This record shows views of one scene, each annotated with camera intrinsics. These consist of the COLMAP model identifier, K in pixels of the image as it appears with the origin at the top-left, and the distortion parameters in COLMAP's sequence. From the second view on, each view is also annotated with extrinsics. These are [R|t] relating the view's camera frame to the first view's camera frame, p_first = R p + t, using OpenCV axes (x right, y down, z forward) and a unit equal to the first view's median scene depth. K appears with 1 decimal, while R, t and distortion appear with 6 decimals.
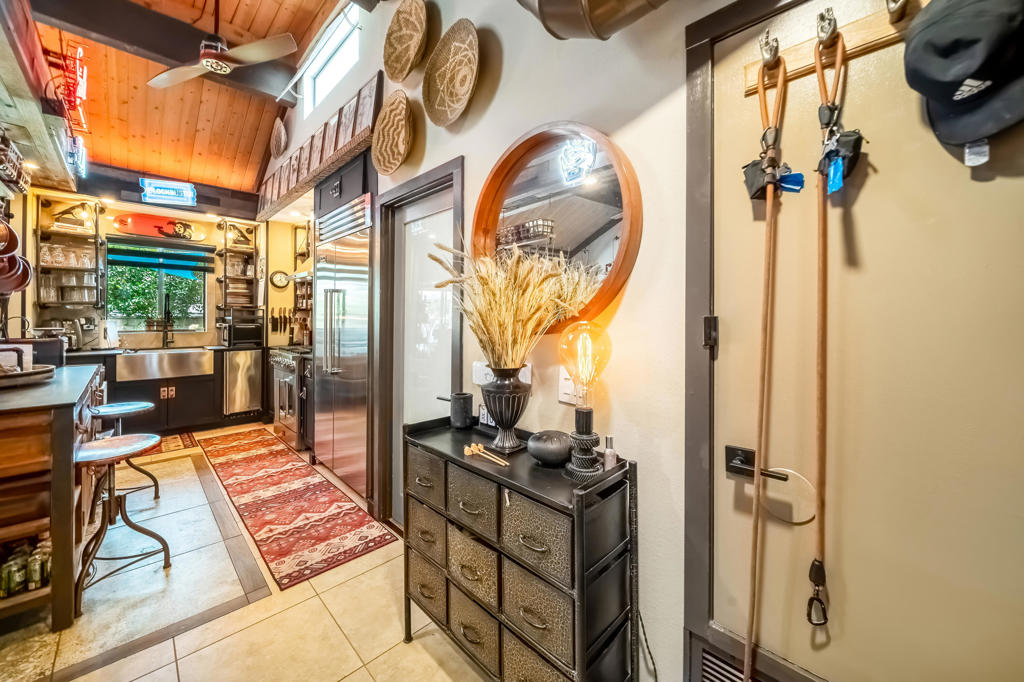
lens RADIAL K [[387.0, 0, 510.5], [0, 387.0, 314.8], [0, 0, 1]] dist [-0.000591, -0.000305]
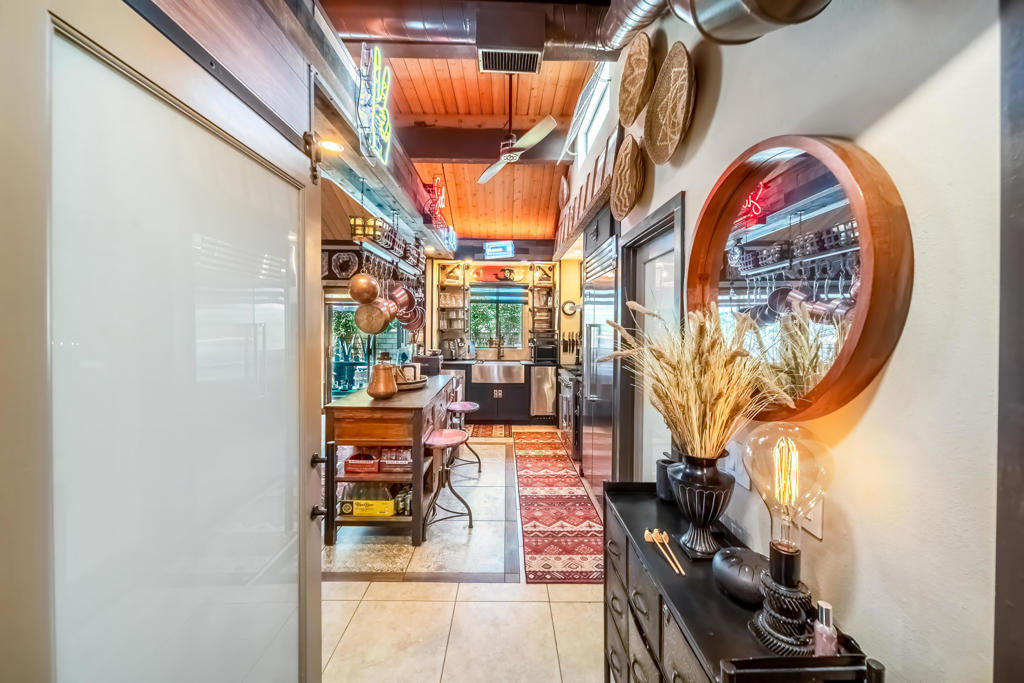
lens RADIAL K [[379.3, 0, 509.8], [0, 379.3, 324.7], [0, 0, 1]] dist [-0.000975, -0.000009]
pose [[0.722112, 0.003672, -0.691767, 0.116717], [-0.005599, 0.999984, -0.000536, -0.061383], [0.691754, 0.004260, 0.722121, 0.057898]]
